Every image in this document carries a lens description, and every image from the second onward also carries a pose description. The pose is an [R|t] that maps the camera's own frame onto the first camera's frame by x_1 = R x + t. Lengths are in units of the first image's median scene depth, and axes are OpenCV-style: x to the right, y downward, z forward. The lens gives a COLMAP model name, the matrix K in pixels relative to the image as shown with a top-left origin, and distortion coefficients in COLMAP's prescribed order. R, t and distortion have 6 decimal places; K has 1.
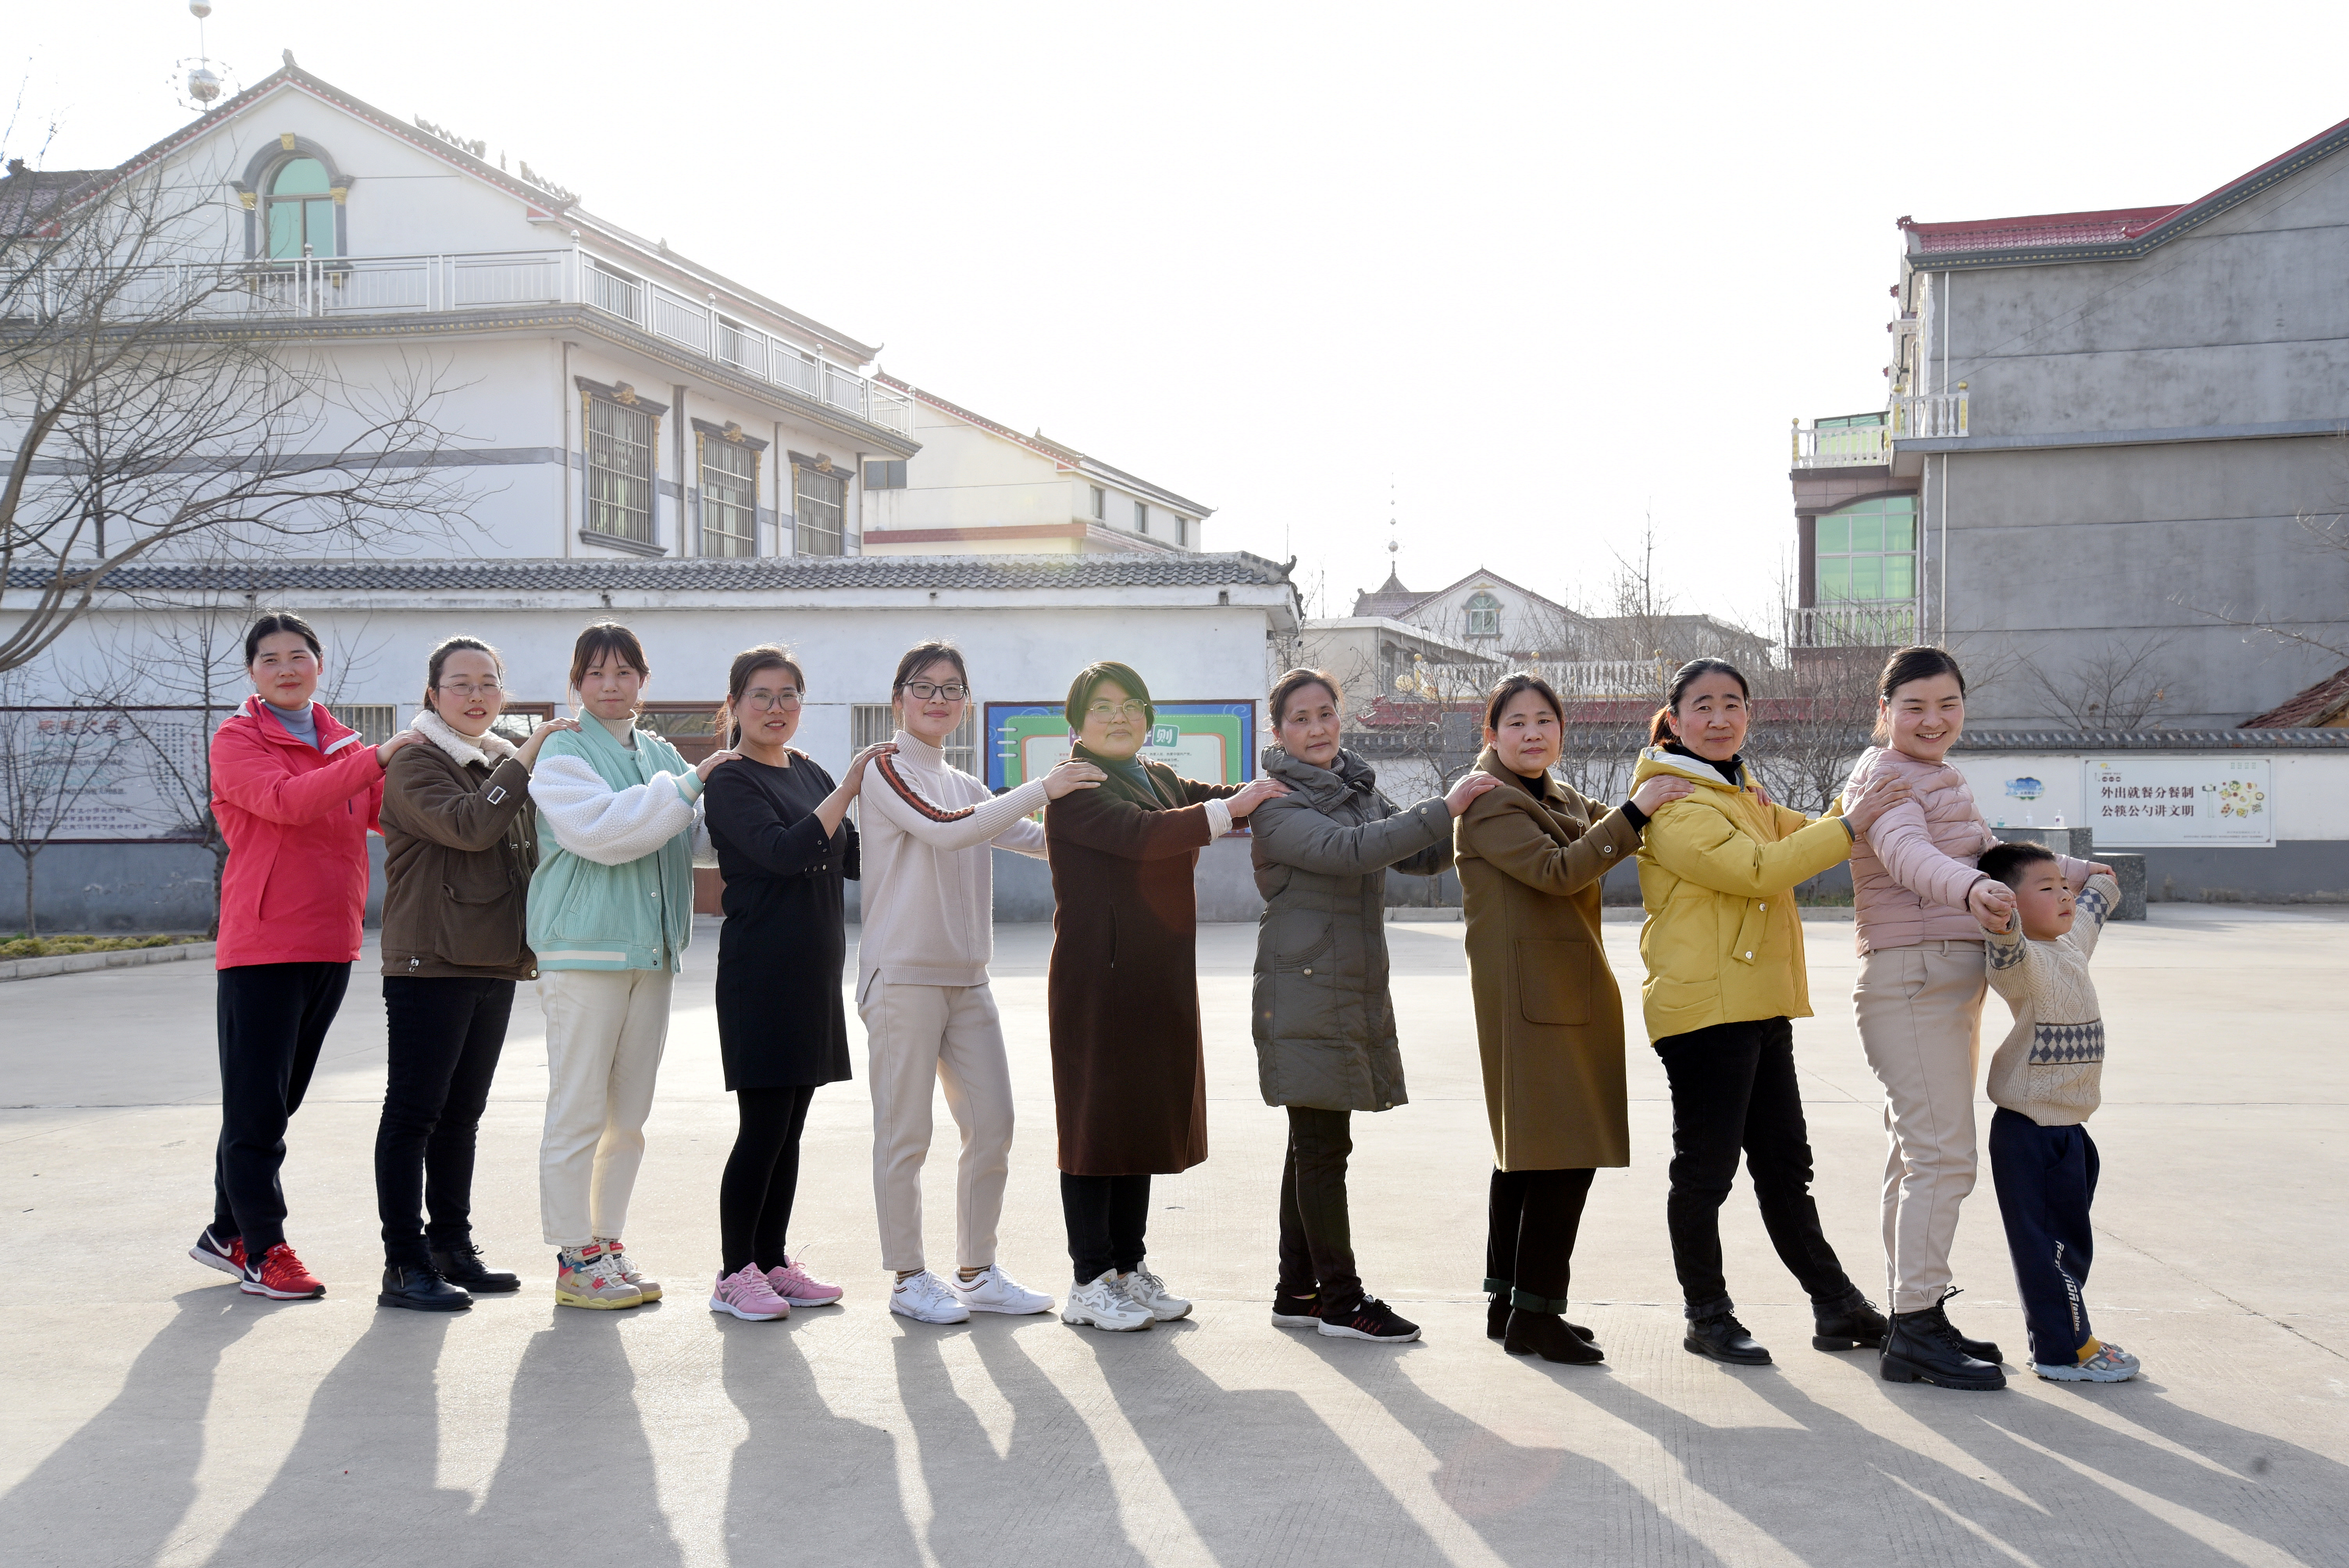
lens RADIAL K [[2707.8, 0, 1170.6], [0, 2707.8, 823.8], [0, 0, 1]] dist [0.123551, 0.182035]
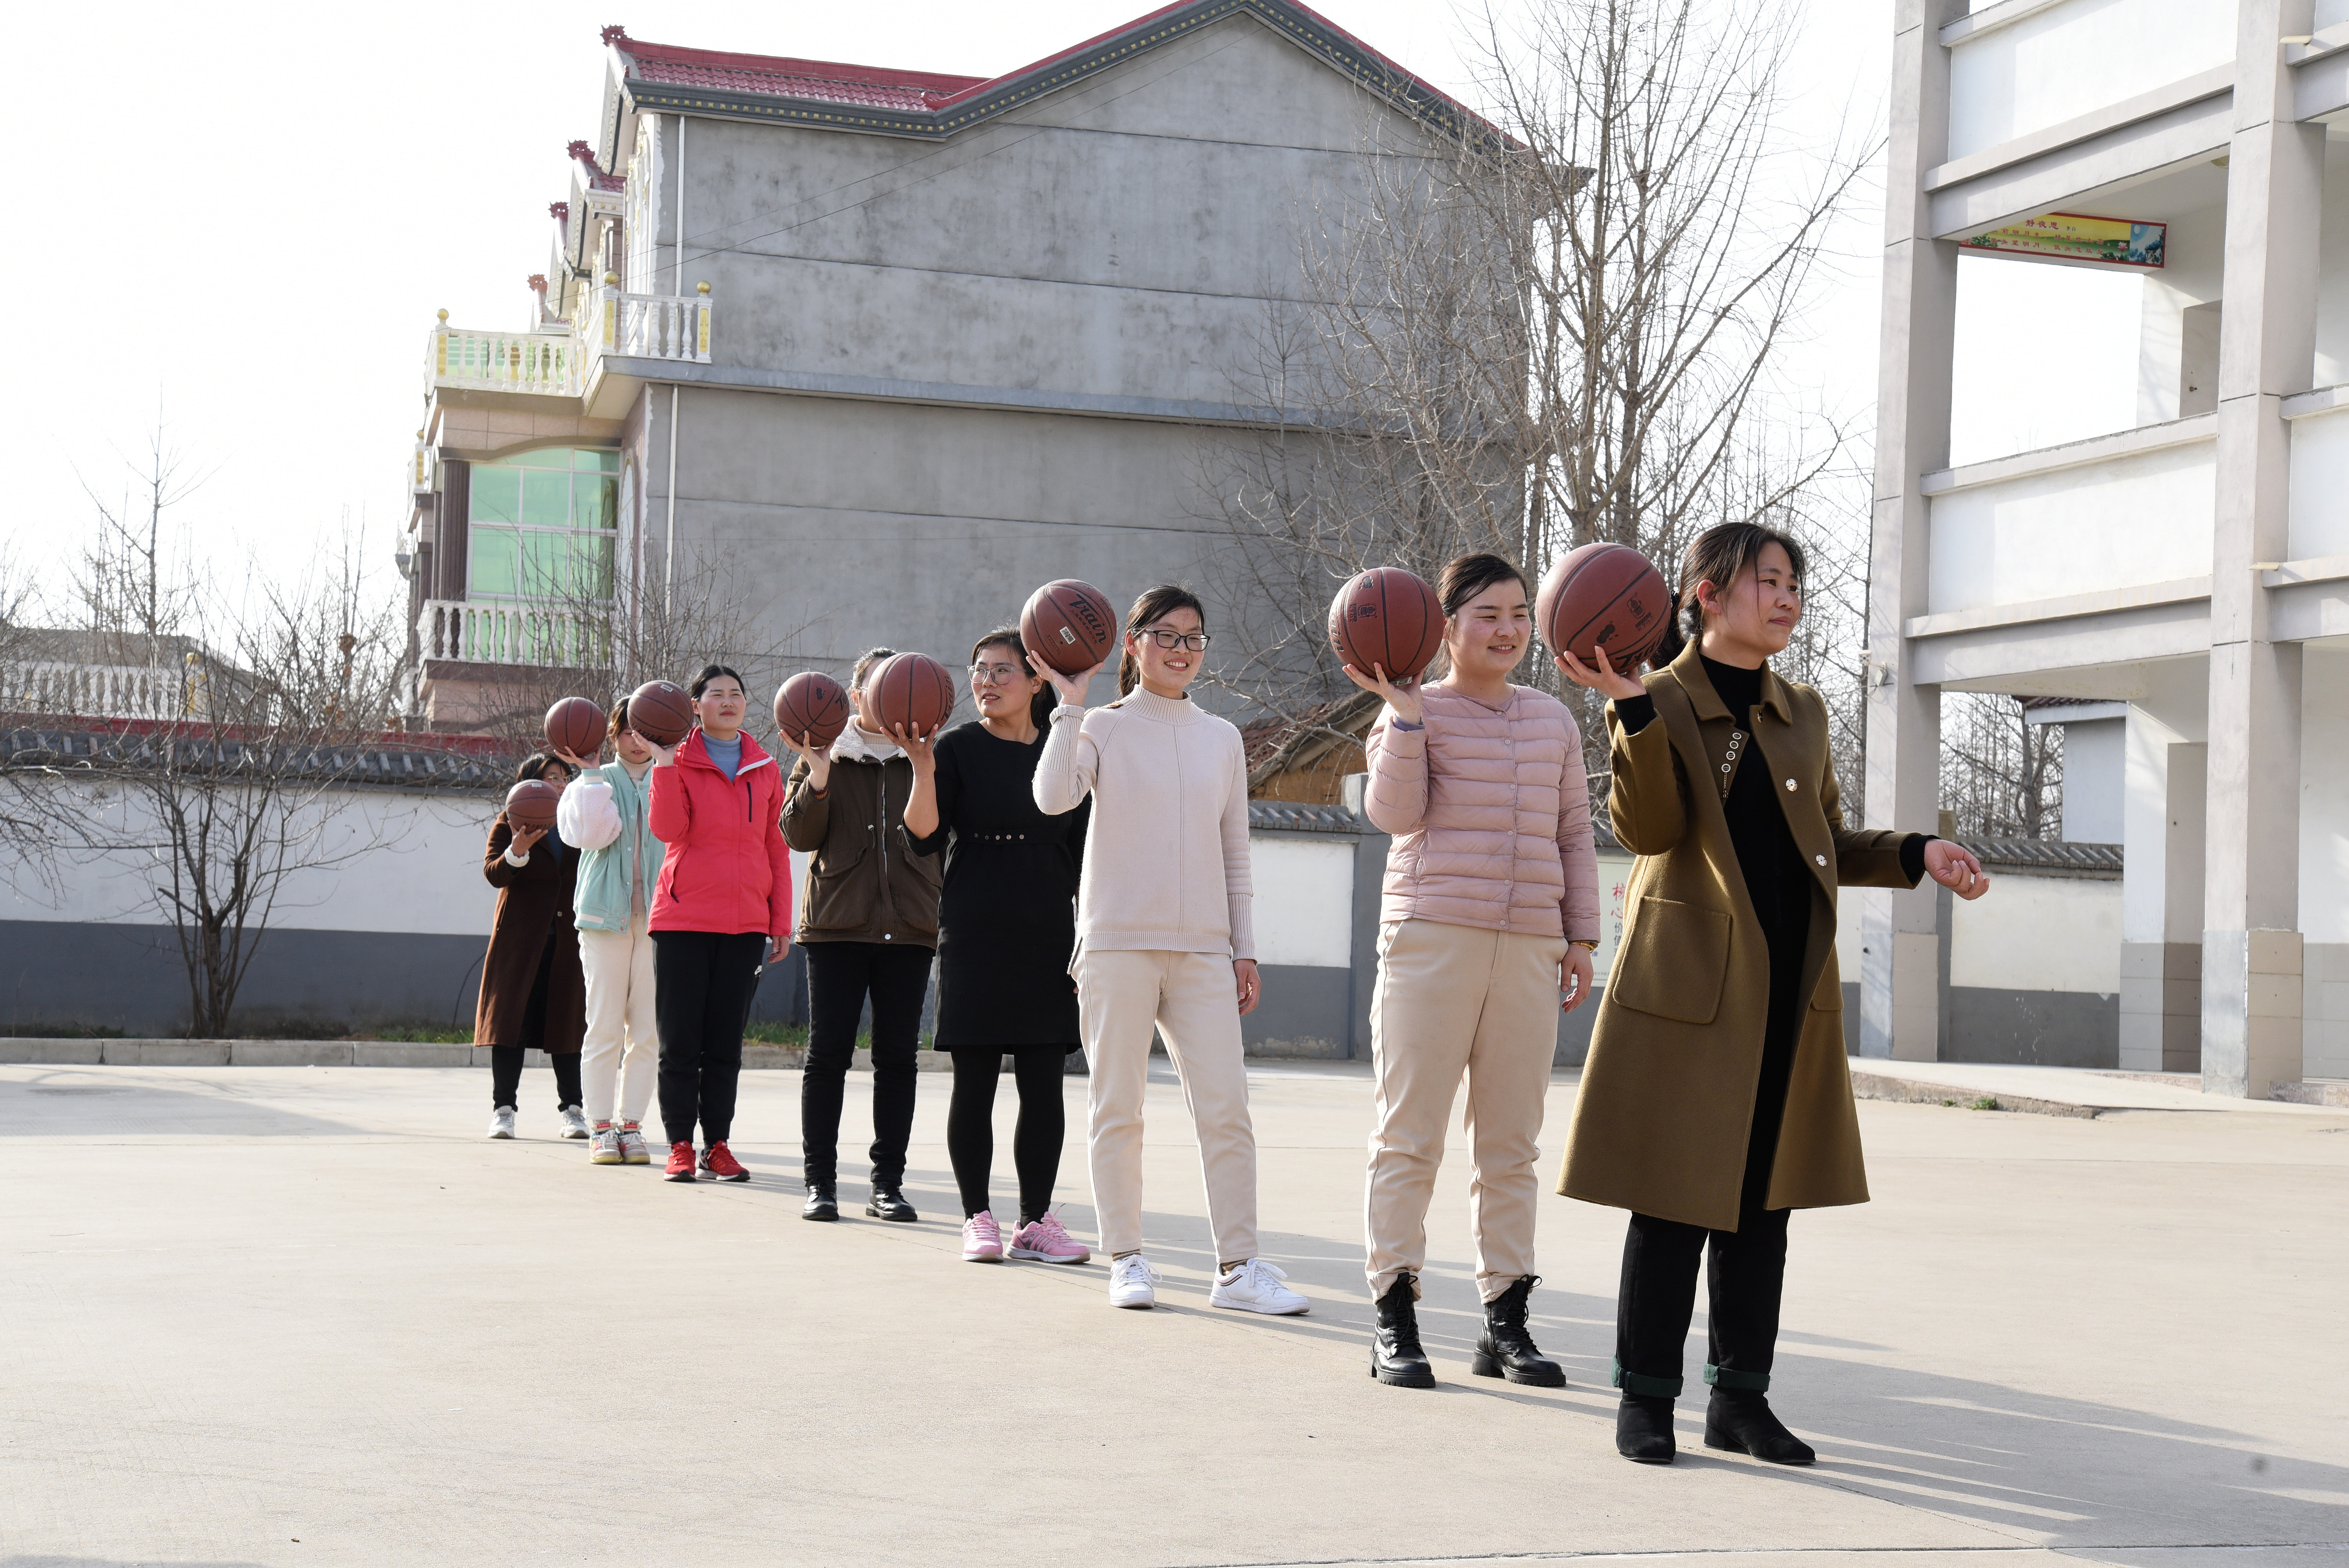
lens RADIAL K [[3616.8, 0, 1170.4], [0, 3616.8, 819.9], [0, 0, 1]] dist [0.316638, 0.057008]
pose [[0.888530, 0.052339, 0.455823, -0.013040], [-0.034924, 0.998305, -0.046552, 0.009086], [-0.457486, 0.025444, 0.888852, 0.154435]]
